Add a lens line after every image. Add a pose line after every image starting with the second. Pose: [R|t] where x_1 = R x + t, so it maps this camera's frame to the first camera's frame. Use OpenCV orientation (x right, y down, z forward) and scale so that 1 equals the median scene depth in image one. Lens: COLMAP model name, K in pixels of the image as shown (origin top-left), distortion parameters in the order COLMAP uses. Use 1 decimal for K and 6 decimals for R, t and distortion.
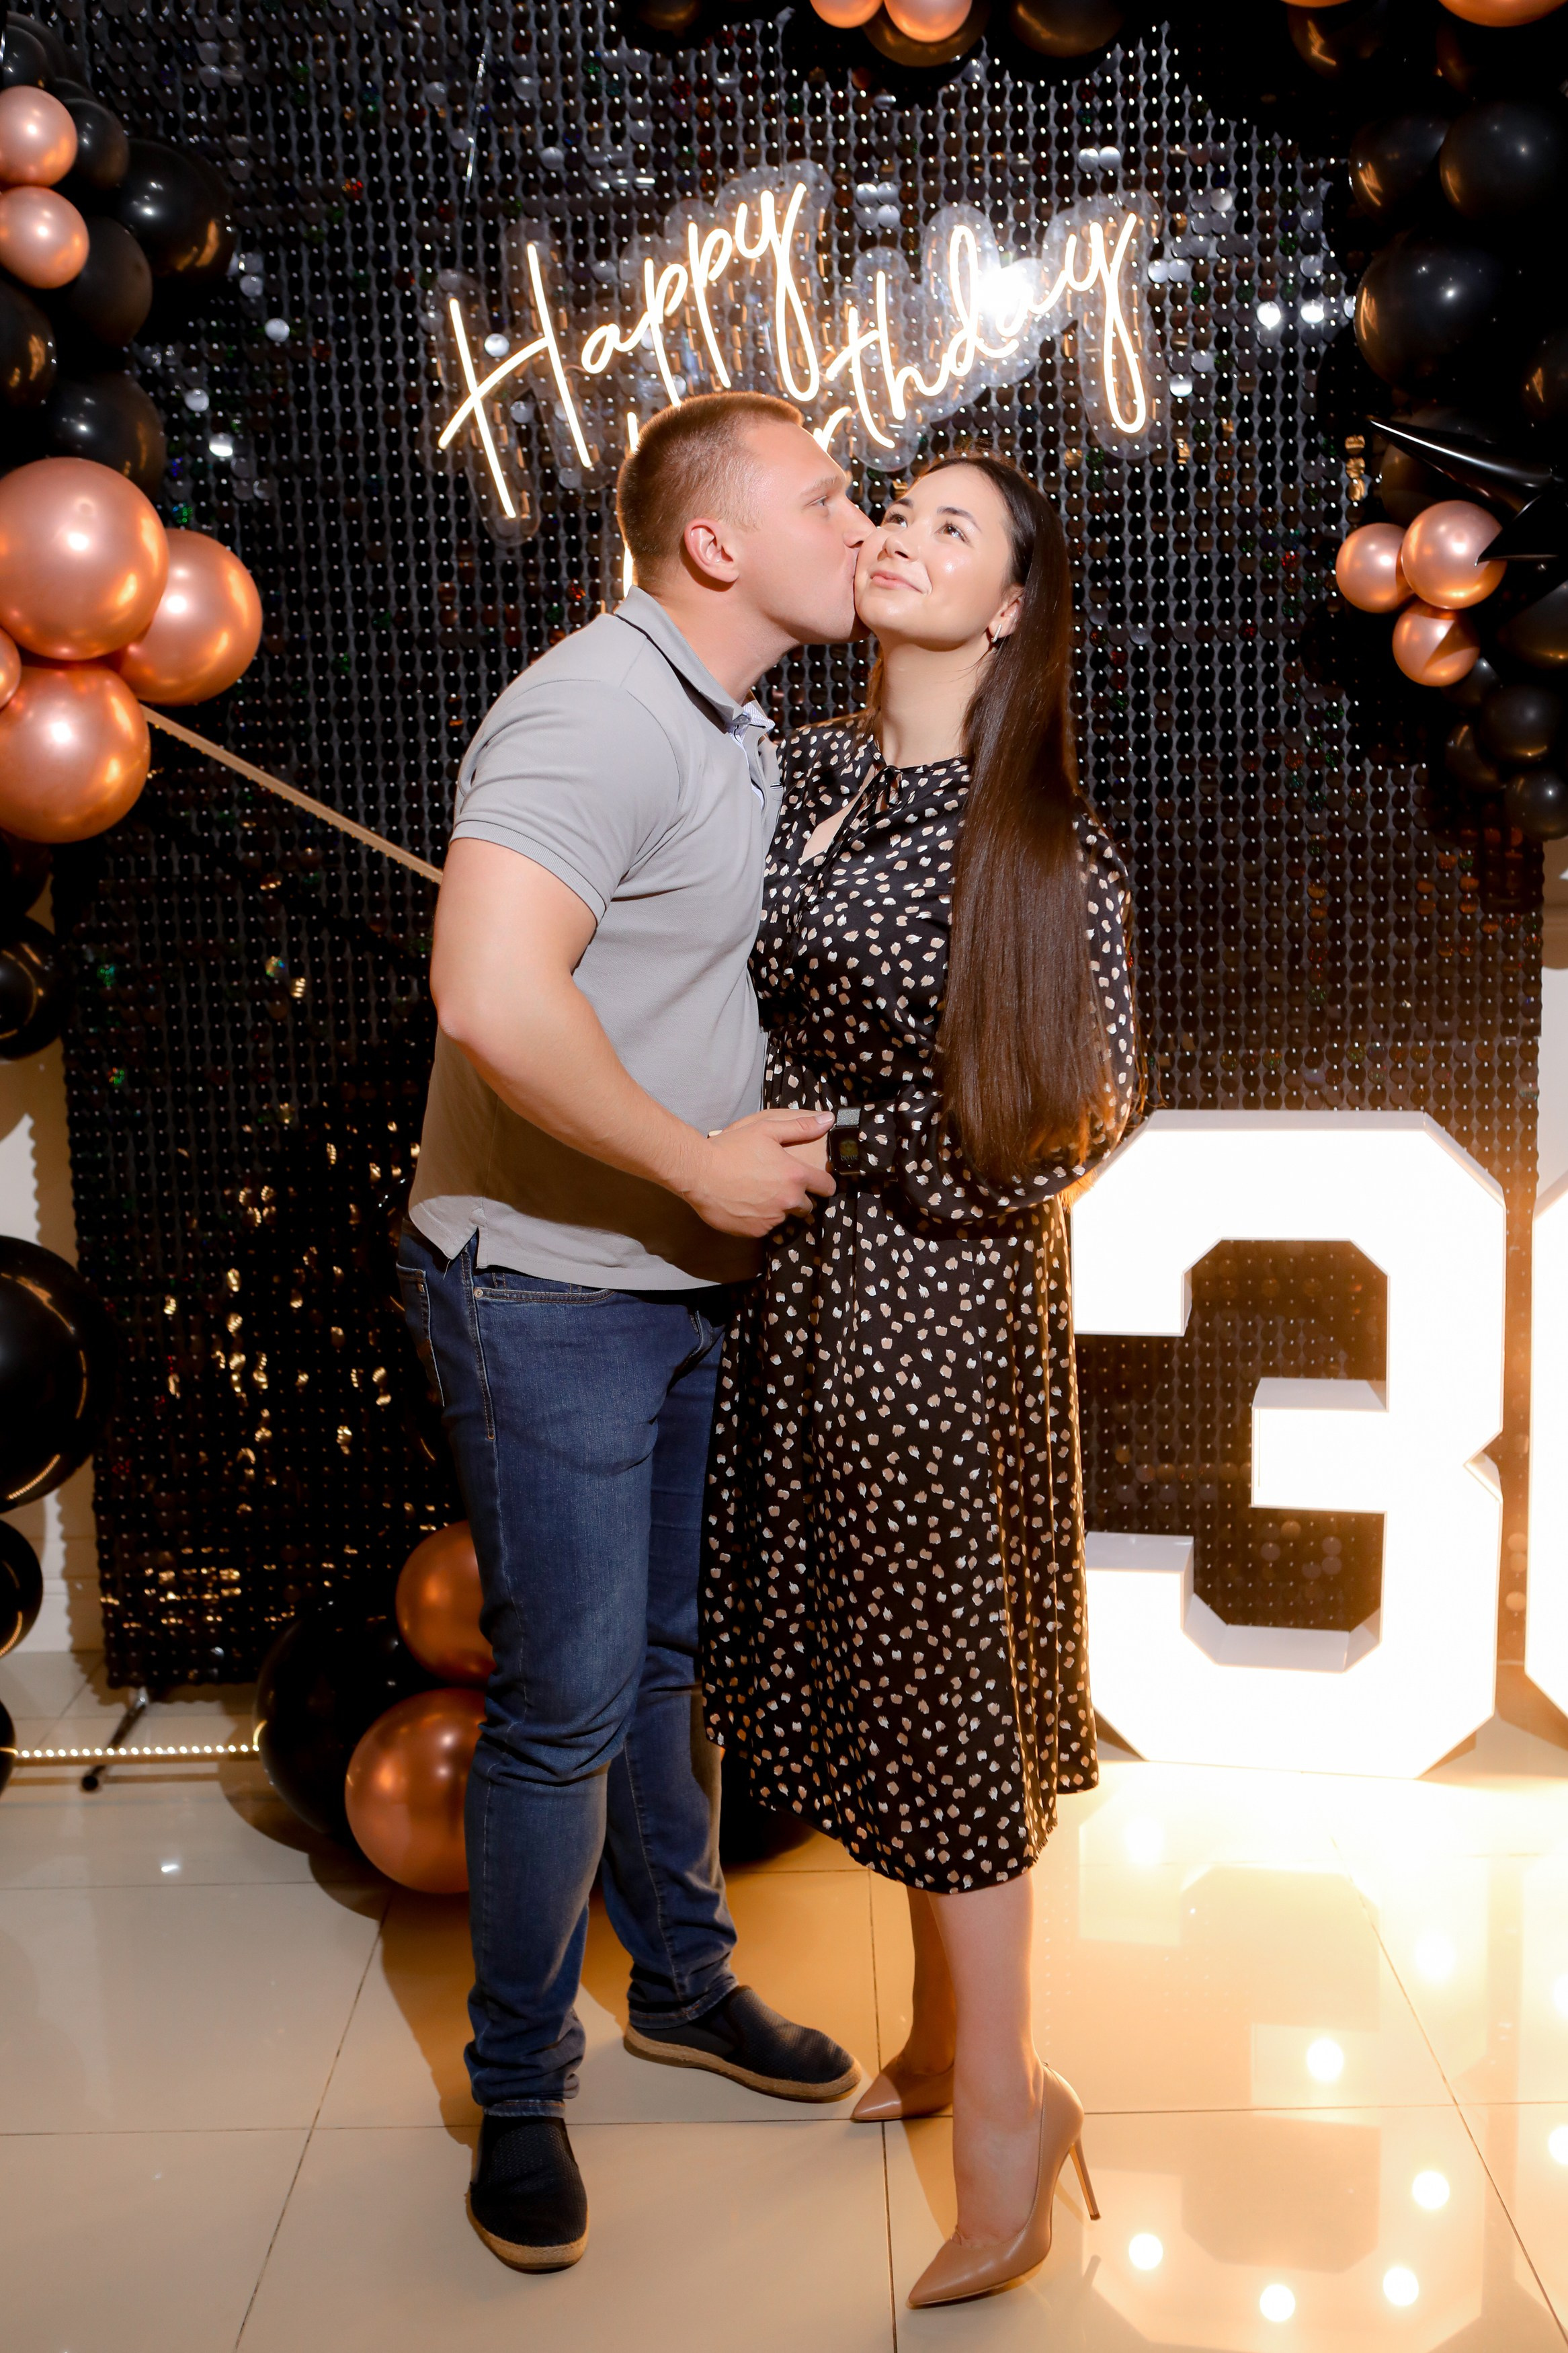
lens RADIAL K [[2713.5, 0, 777.1], [0, 2713.5, 1176.3], [0, 0, 1]] dist [-0.033821, 0.120579]
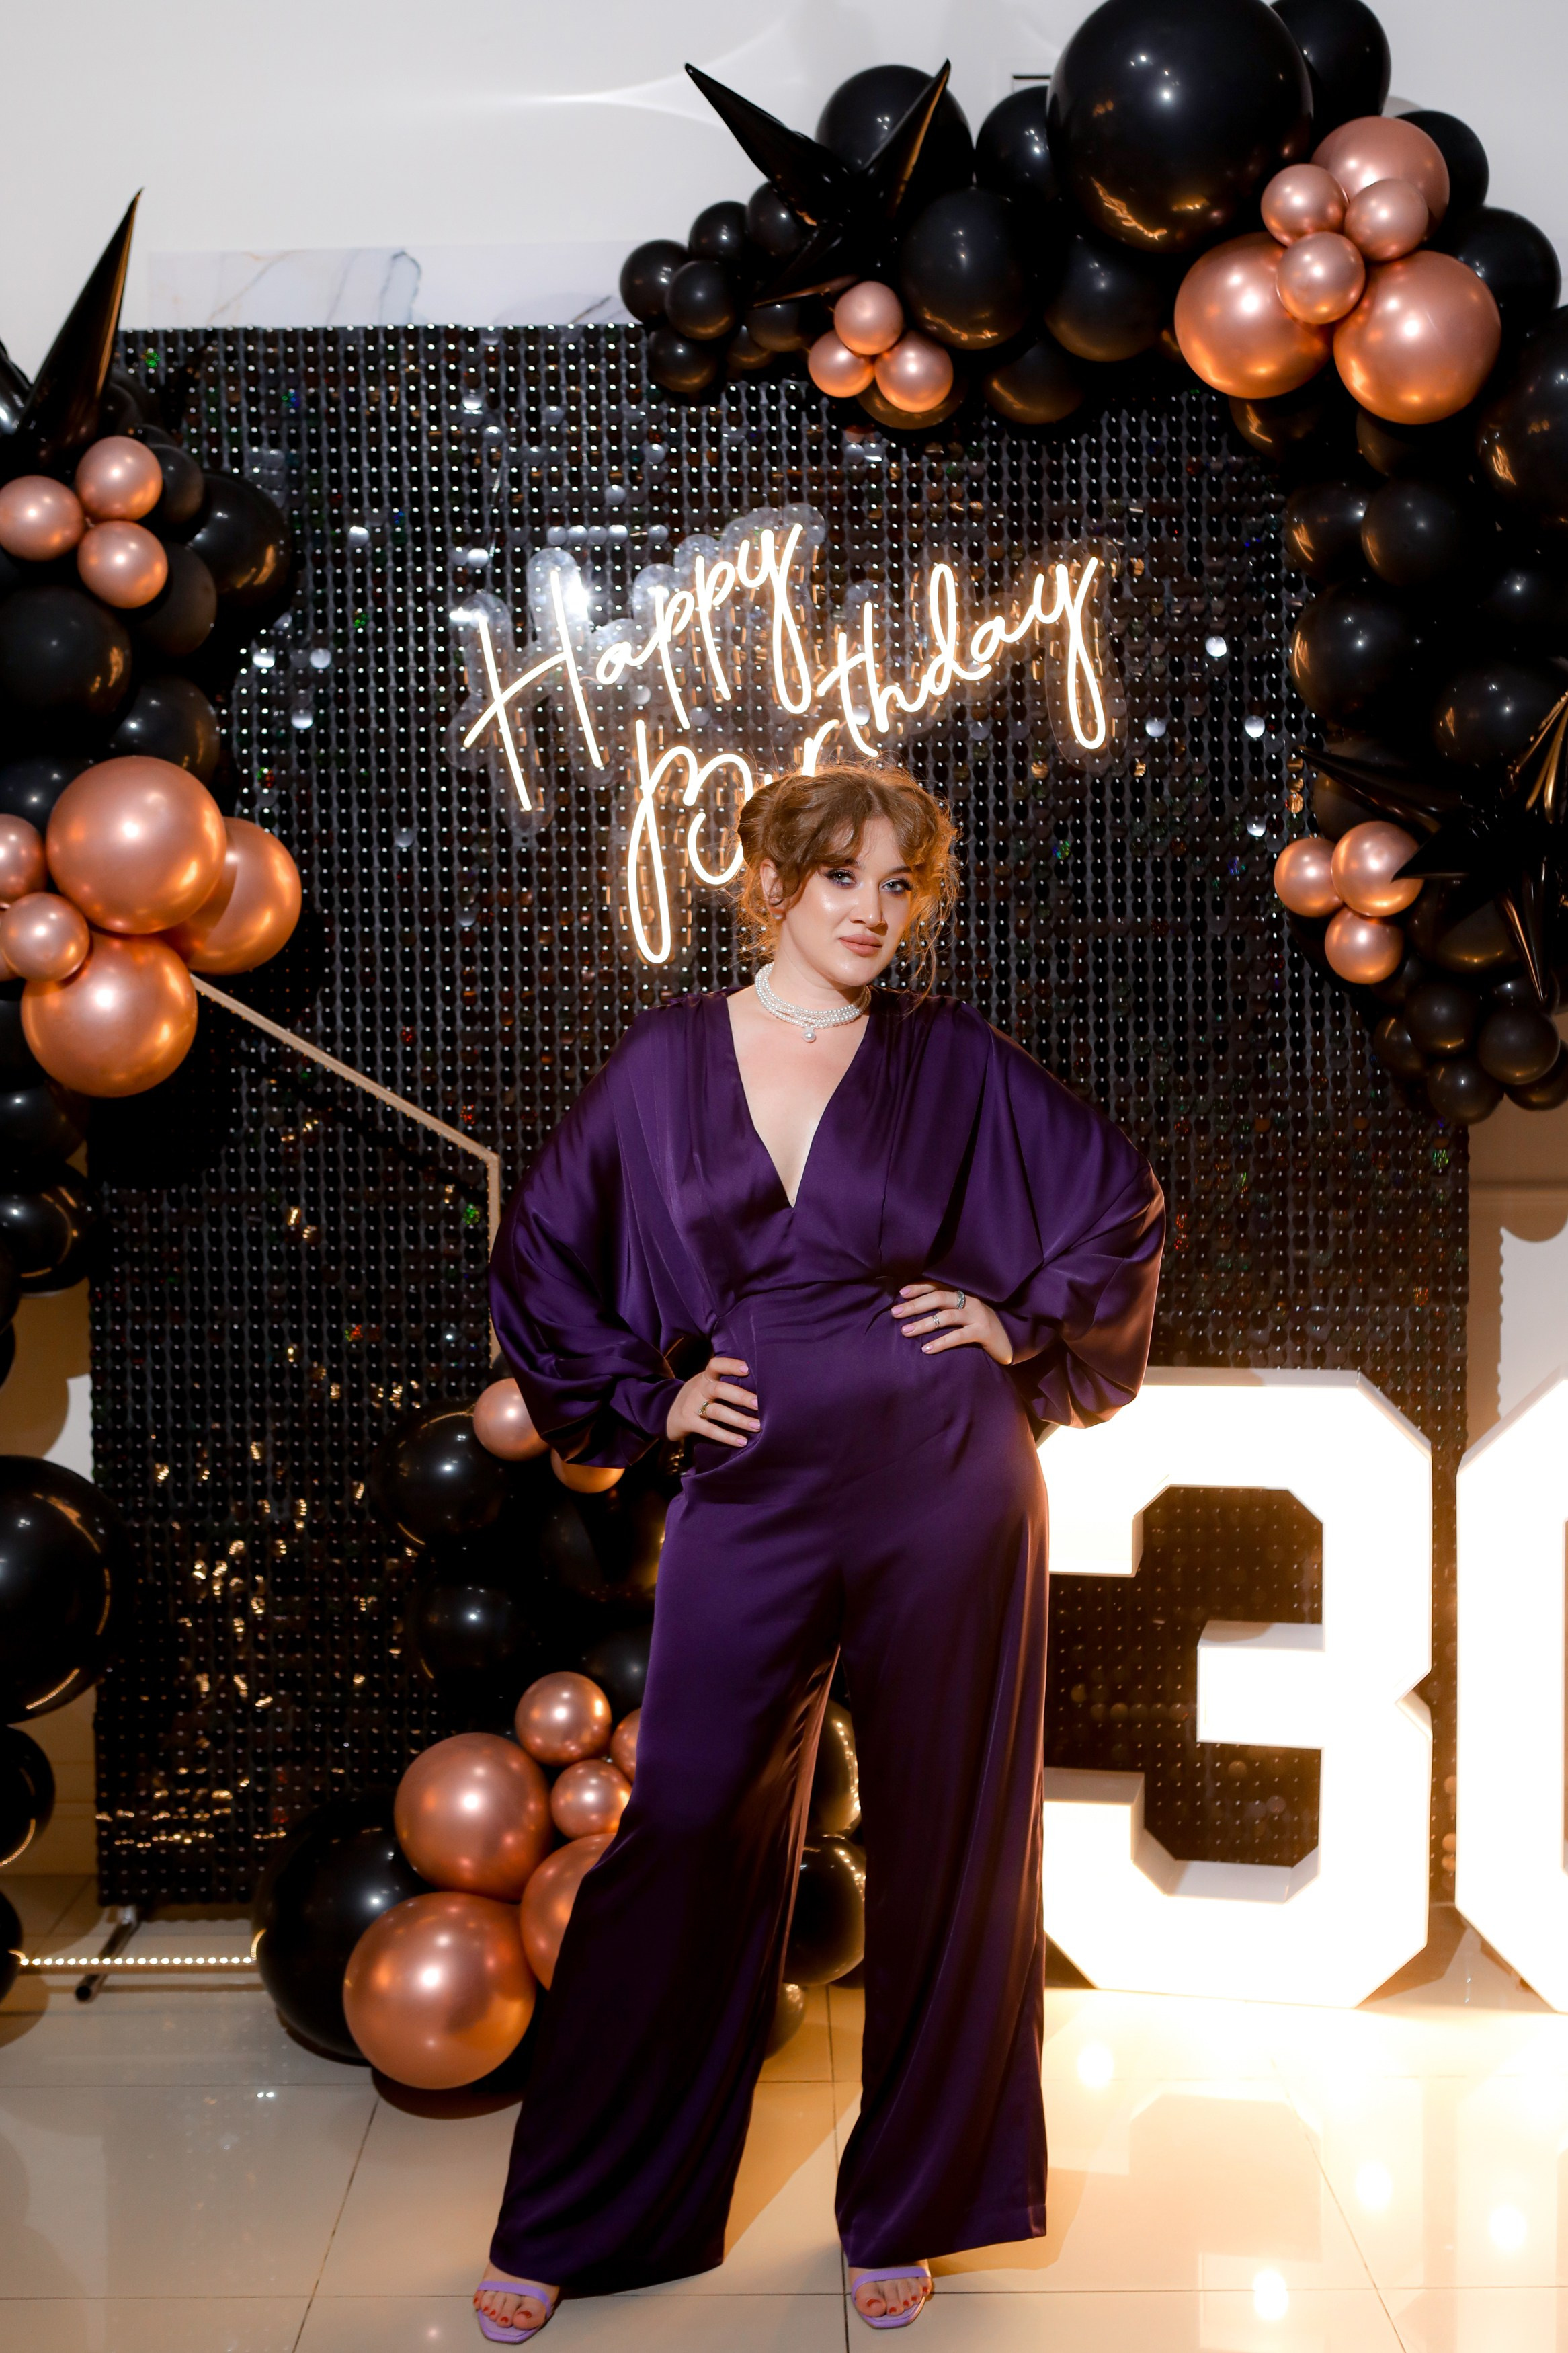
lens RADIAL K [[2892.4, 0, 787.4], [0, 2892.4, 1080.9], [0, 0, 1]] dist [-0.027193, 0.028404]
pose [[0.999652, 0.022034, 0.014476, -0.007577], [-0.020022, 0.991723, -0.126822, 0.011908], [-0.017151, 0.126489, 0.991820, -0.149605]]
